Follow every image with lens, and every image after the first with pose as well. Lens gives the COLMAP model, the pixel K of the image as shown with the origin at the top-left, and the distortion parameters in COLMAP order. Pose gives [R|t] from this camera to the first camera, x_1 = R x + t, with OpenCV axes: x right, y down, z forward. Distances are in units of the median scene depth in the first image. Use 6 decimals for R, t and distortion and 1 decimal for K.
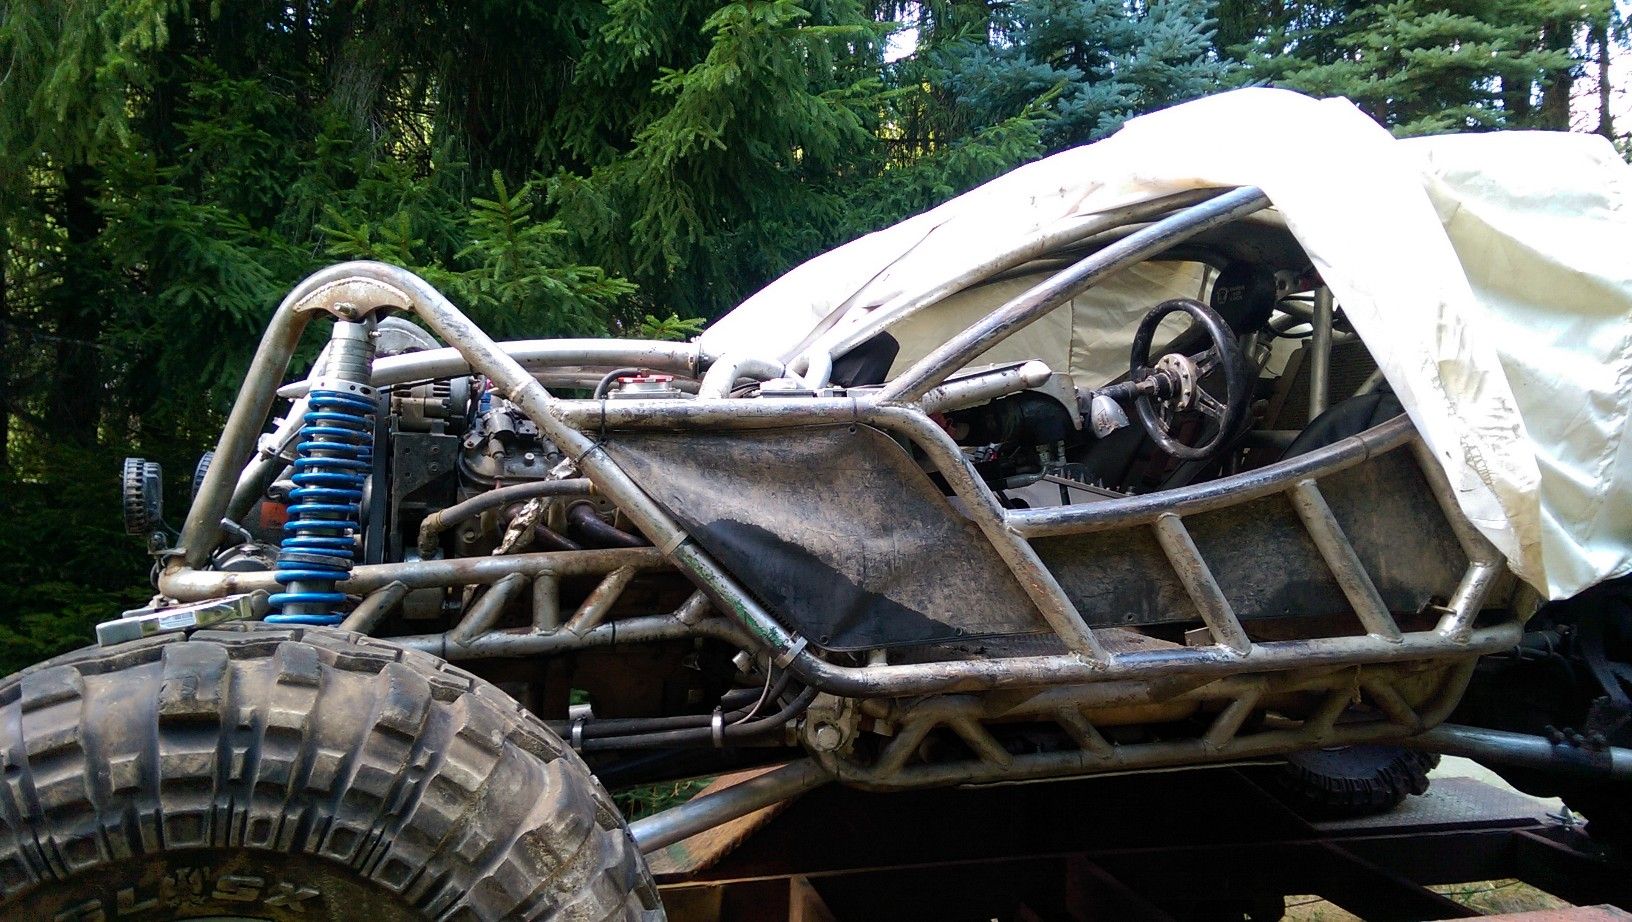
lens RADIAL K [[1173.4, 0, 821.0], [0, 1173.4, 467.3], [0, 0, 1]] dist [0.011954, -0.025780]
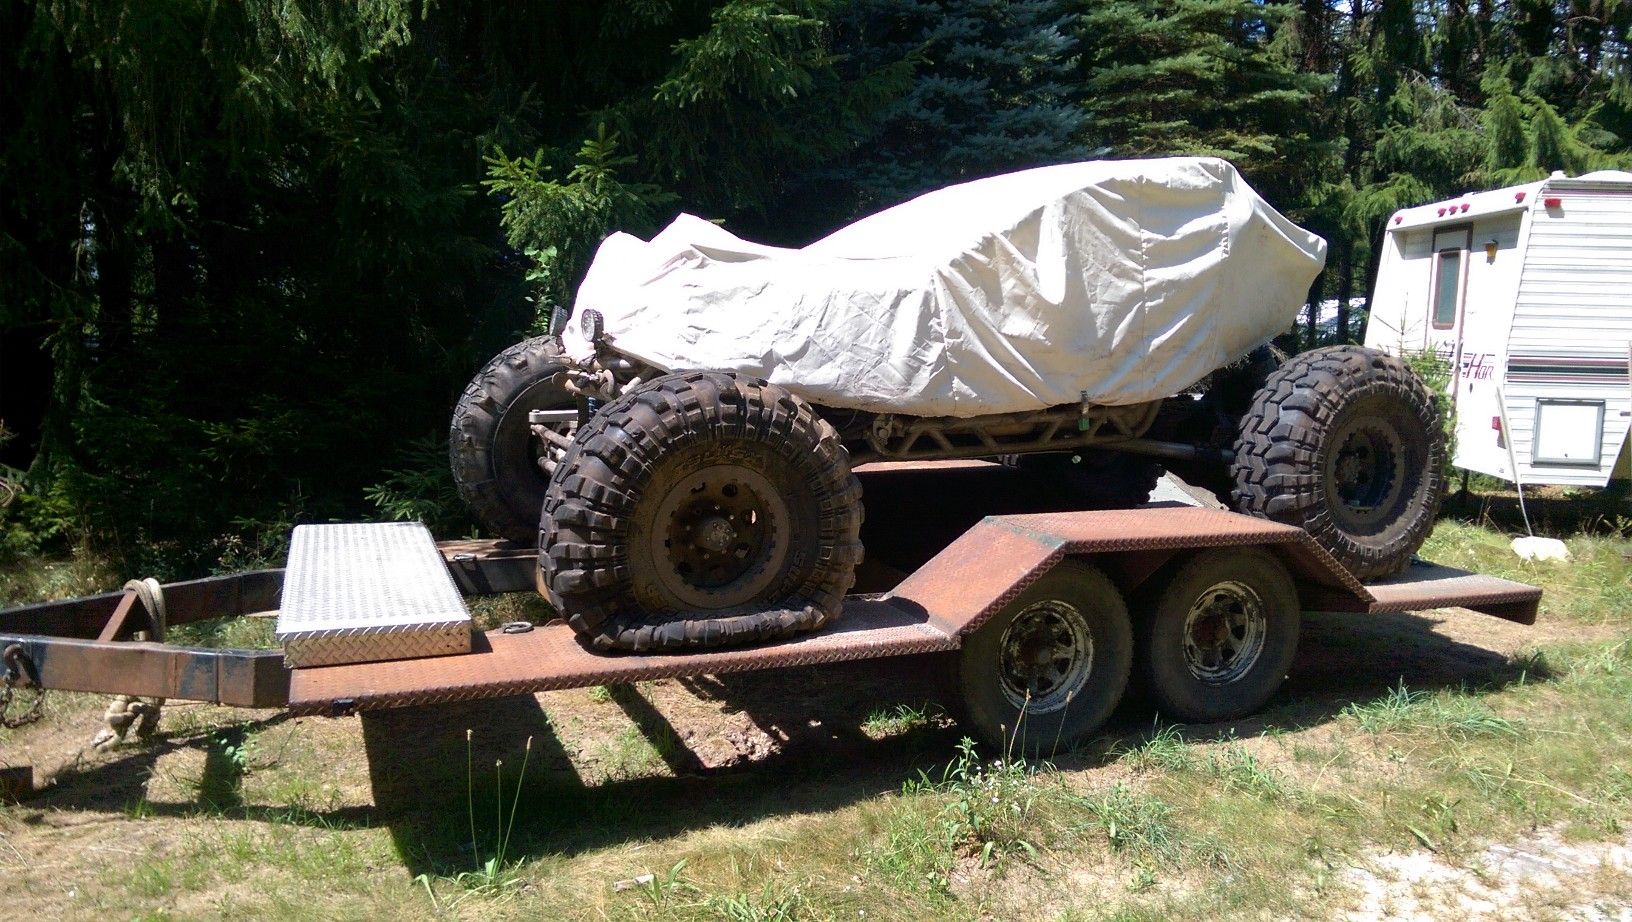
lens RADIAL K [[1173.4, 0, 825.2], [0, 1173.4, 466.1], [0, 0, 1]] dist [0.011954, -0.025780]
pose [[0.987171, -0.014752, 0.158981, -0.413128], [-0.004699, 0.992607, 0.121285, 0.014191], [-0.159595, -0.120476, 0.979804, -1.082303]]
